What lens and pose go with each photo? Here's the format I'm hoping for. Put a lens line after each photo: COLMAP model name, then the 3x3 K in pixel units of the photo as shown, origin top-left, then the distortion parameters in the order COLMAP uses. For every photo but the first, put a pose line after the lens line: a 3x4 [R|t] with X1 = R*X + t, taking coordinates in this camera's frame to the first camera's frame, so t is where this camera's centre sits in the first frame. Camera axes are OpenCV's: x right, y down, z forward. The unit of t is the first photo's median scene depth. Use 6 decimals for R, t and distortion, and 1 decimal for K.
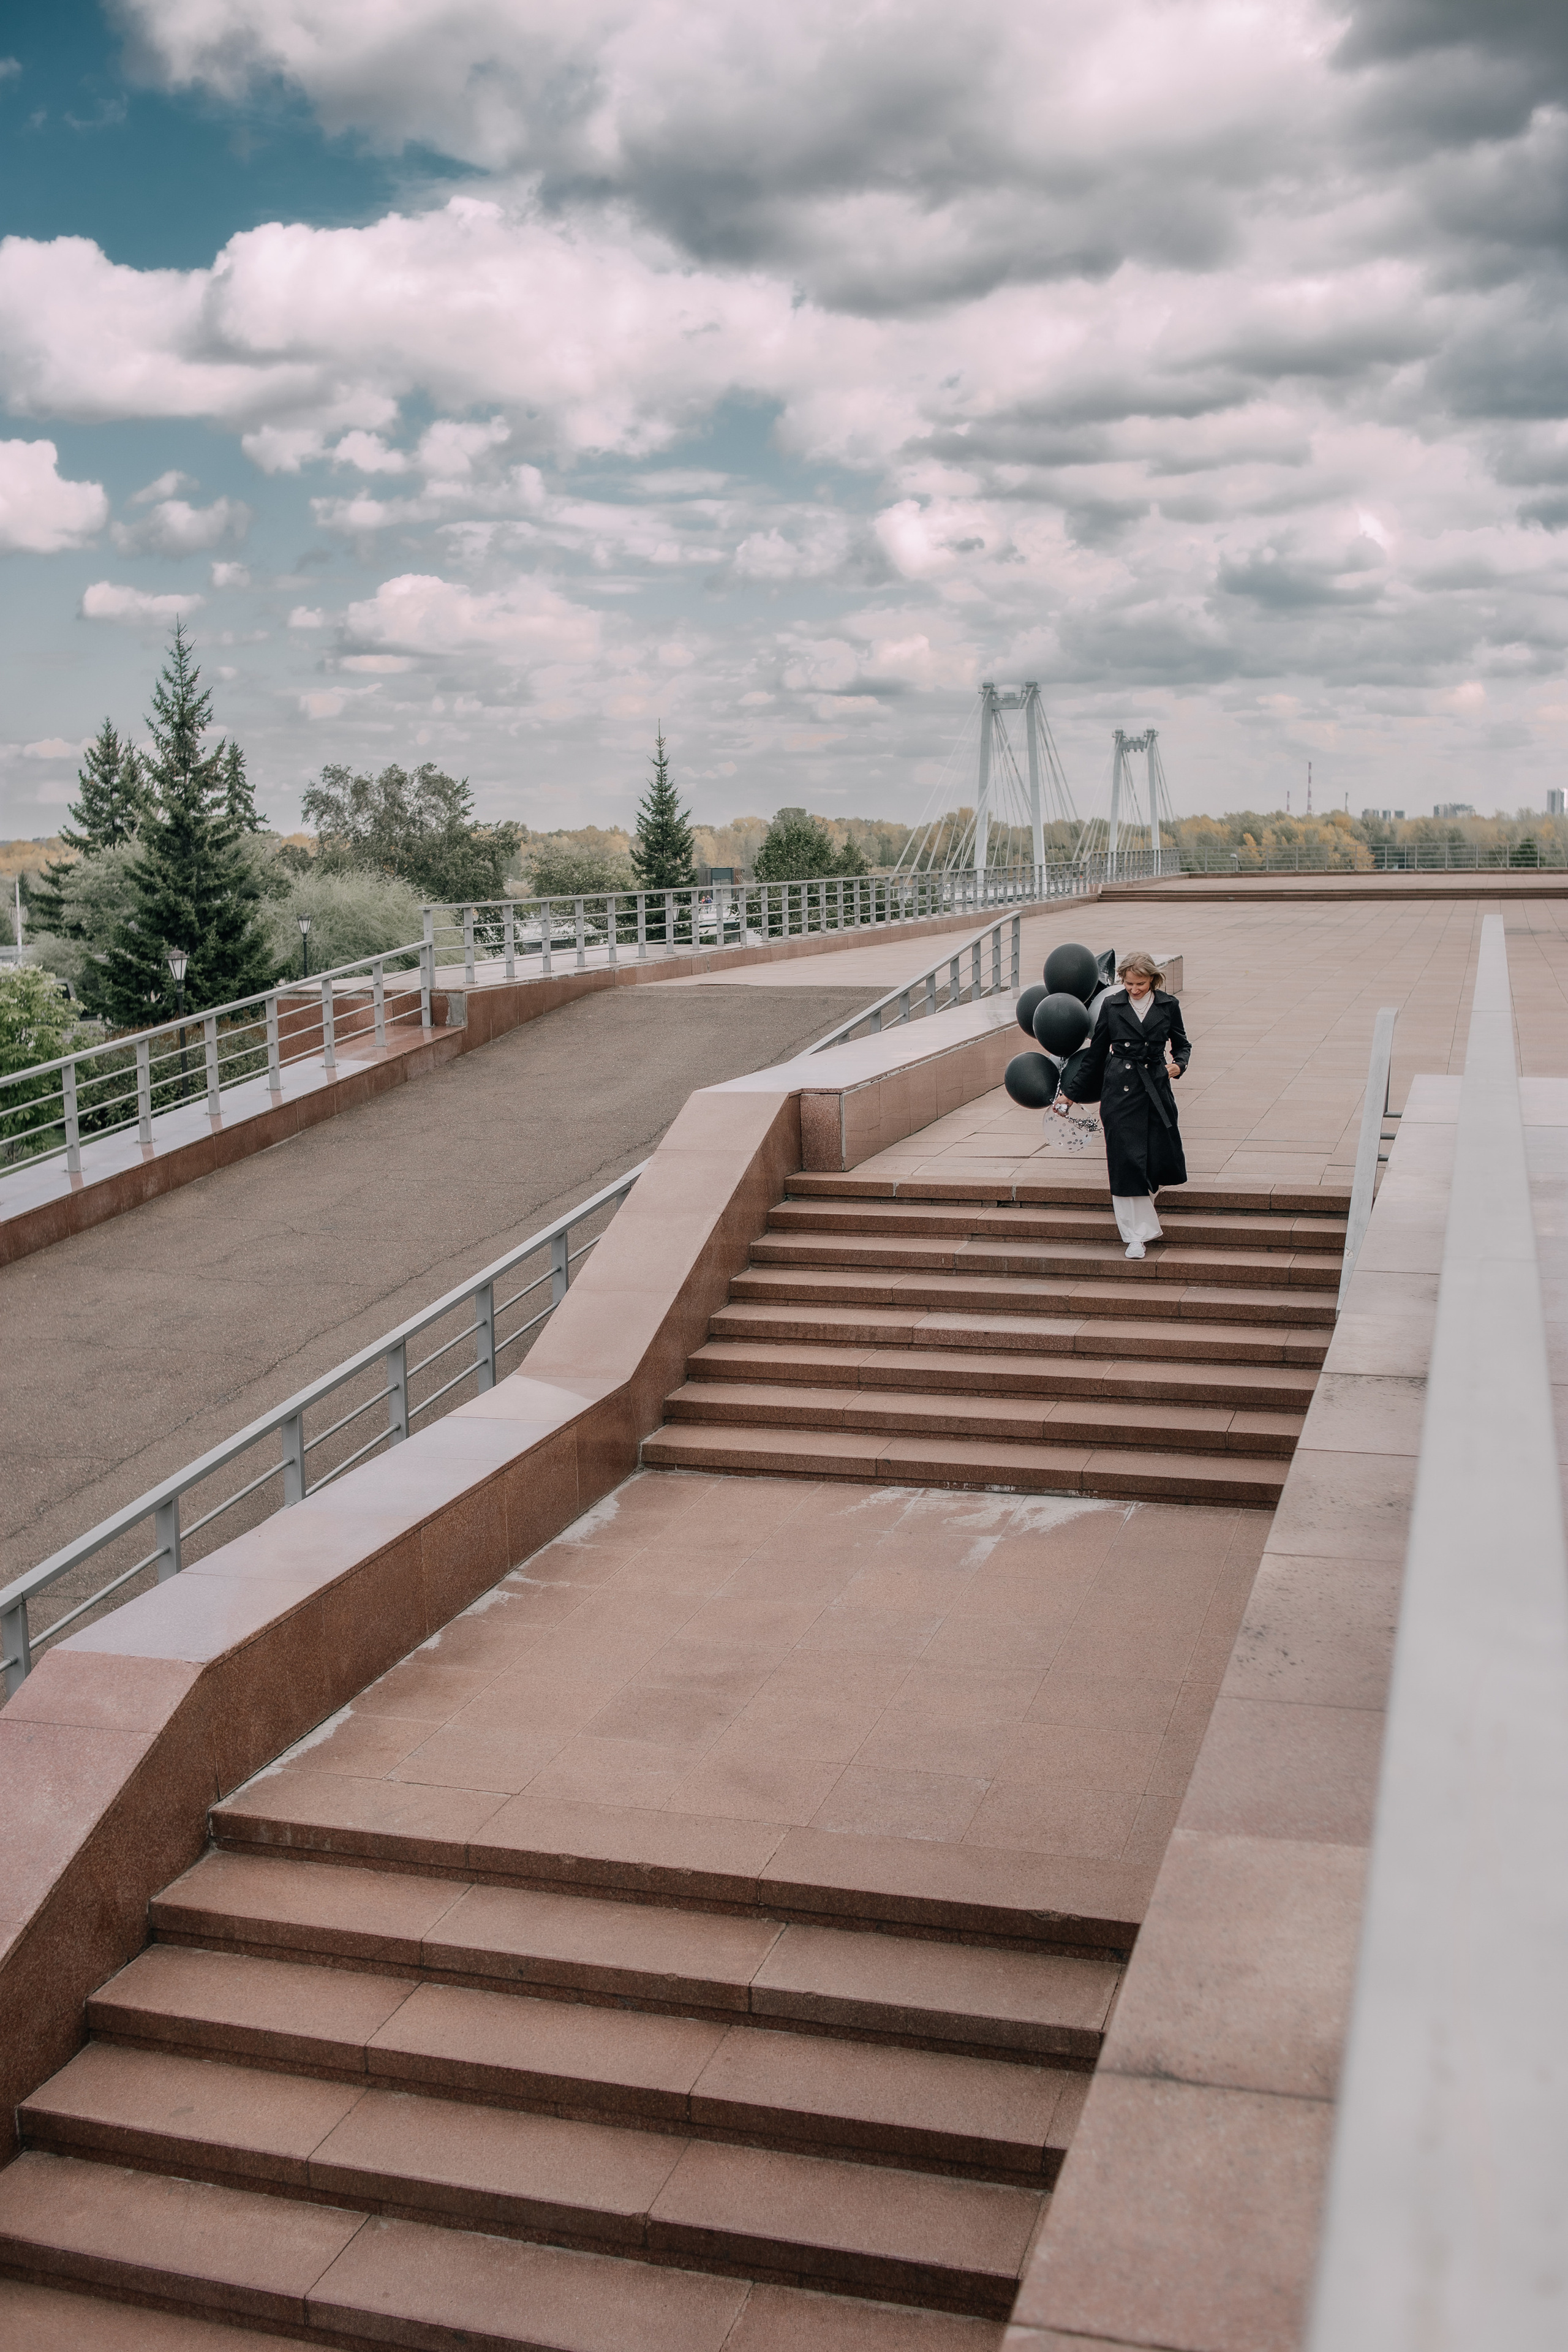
lens RADIAL K [[2298.4, 0, 784.0], [0, 2298.4, 1176.0], [0, 0, 1]] dist [0.006670, -0.140542]
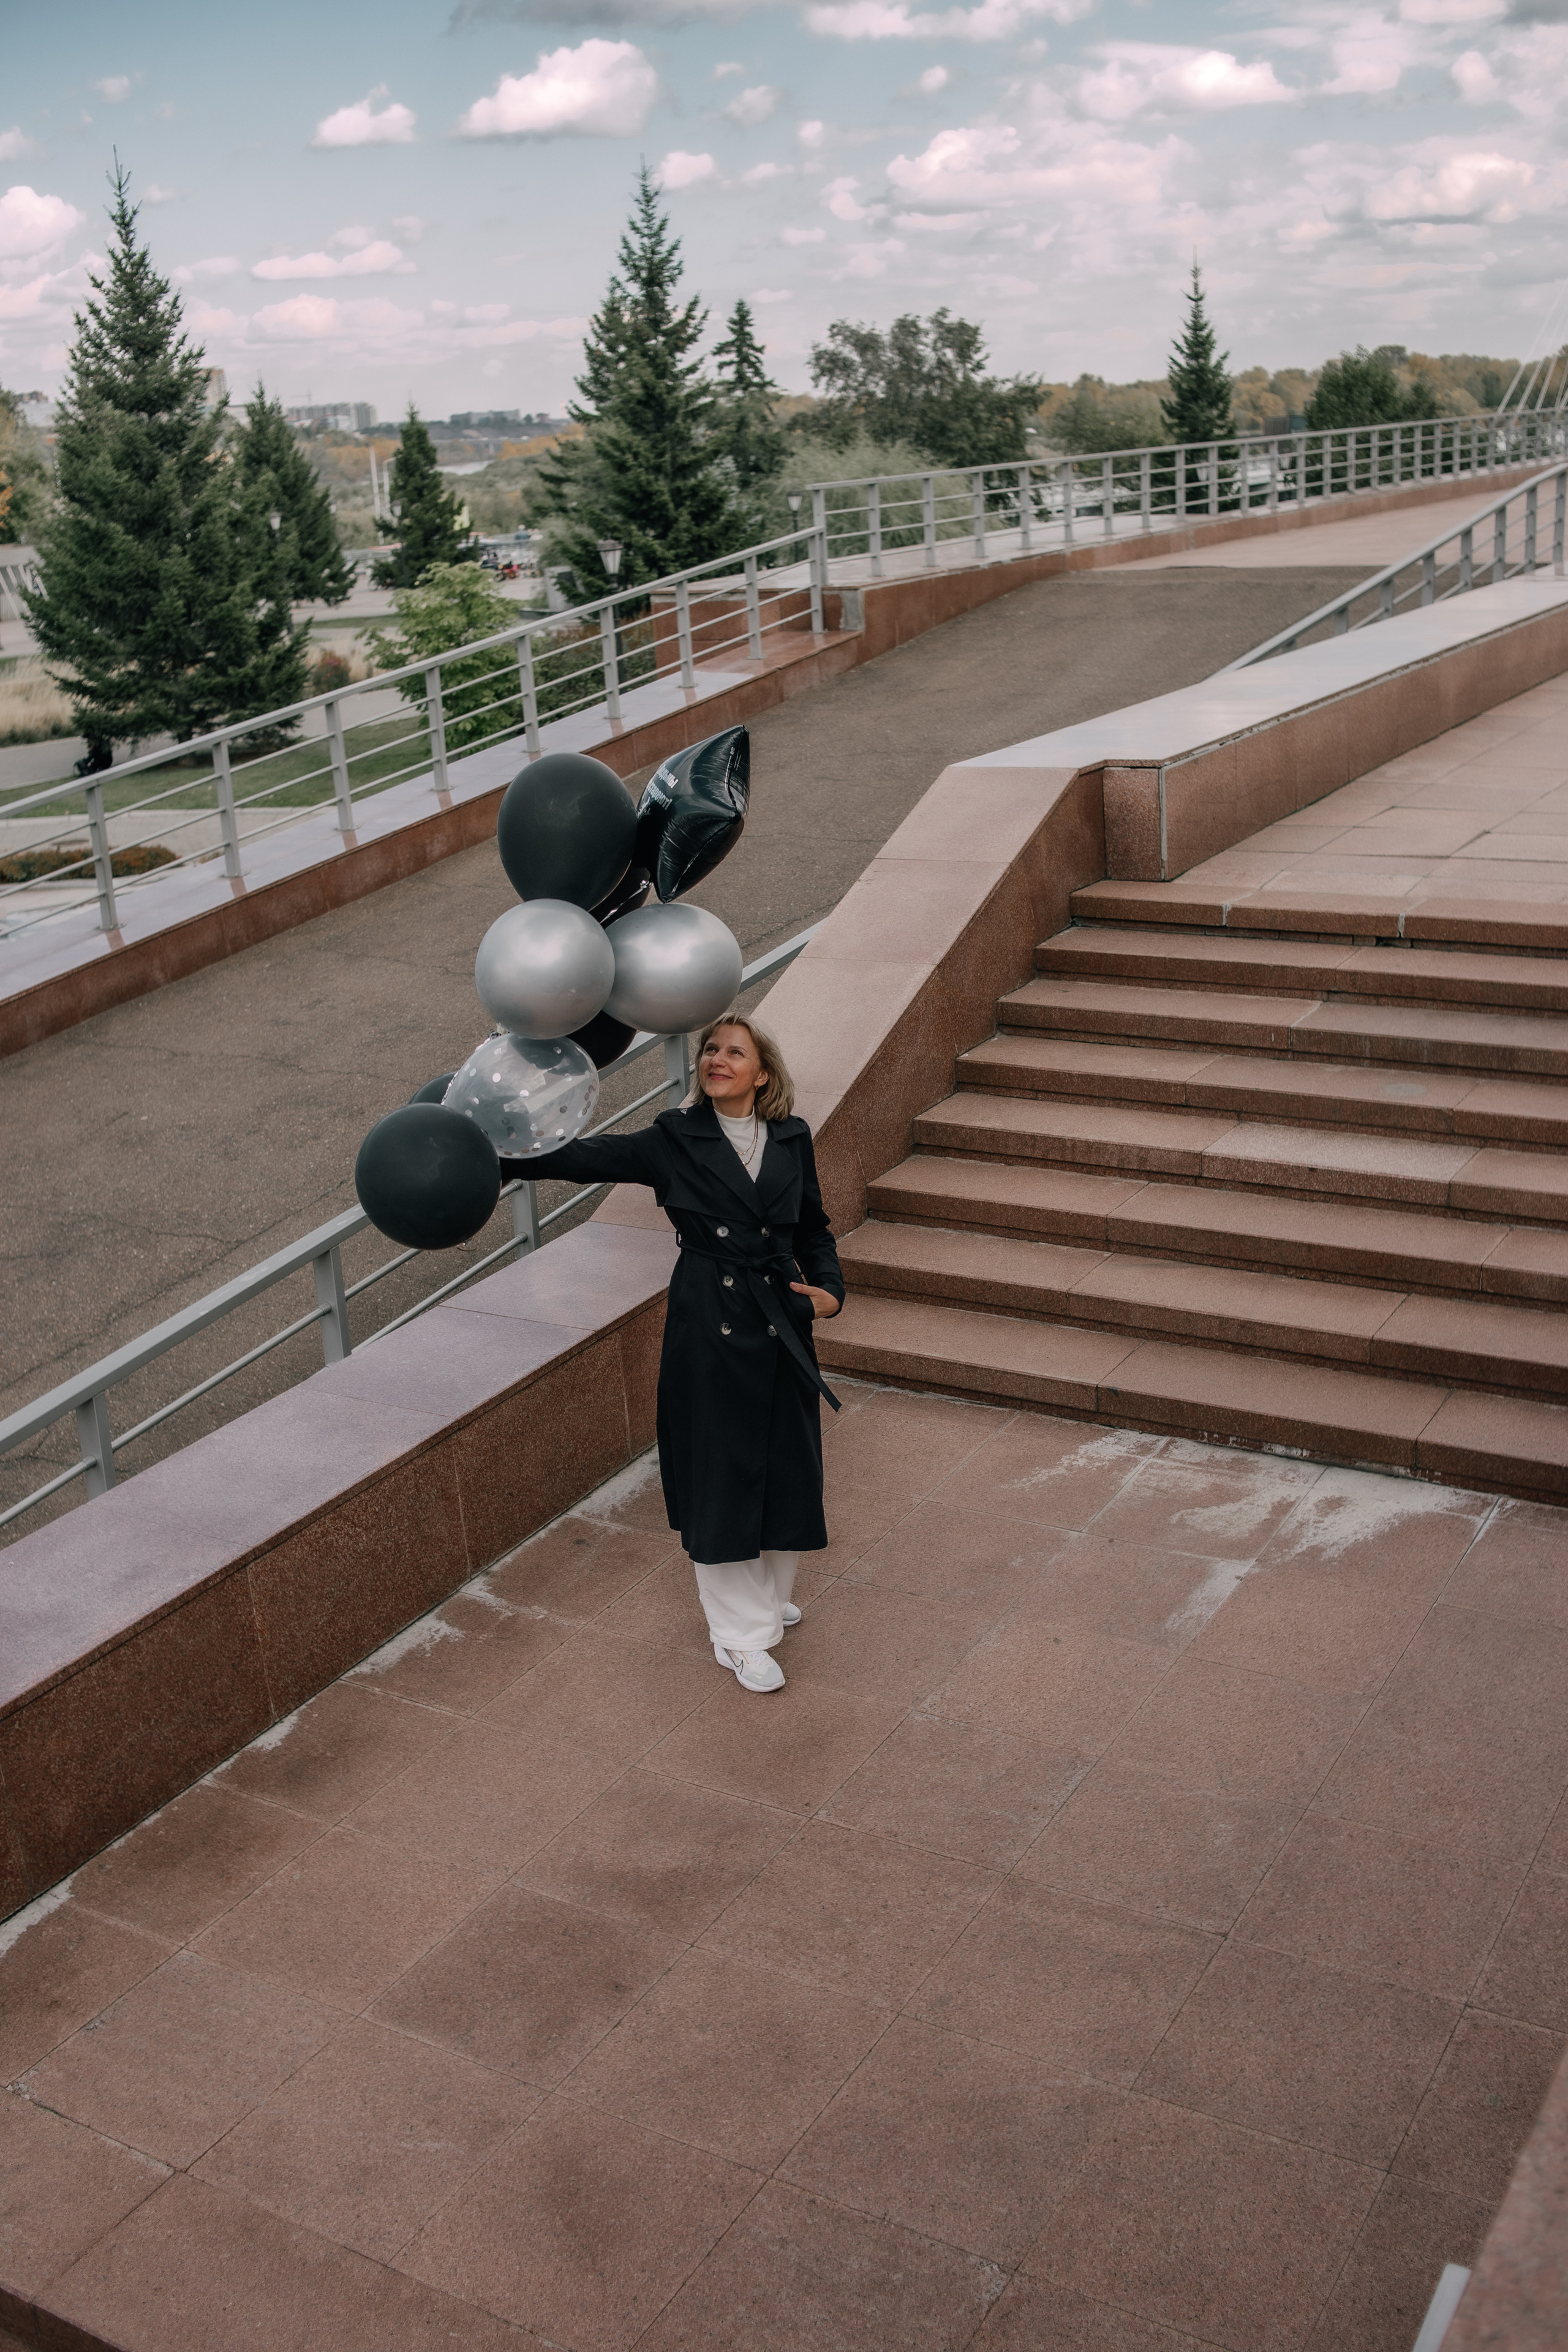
lens RADIAL K [[2300.3, 0, 784.0], [0, 2300.3, 1176.0], [0, 0, 1]] dist [-0.001162, -0.111241]
pose [[0.969442, 0.035208, -0.242782, 0.069353], [0.009653, 0.983407, 0.181158, -0.033136], [0.245131, -0.177966, 0.953016, 0.238094]]
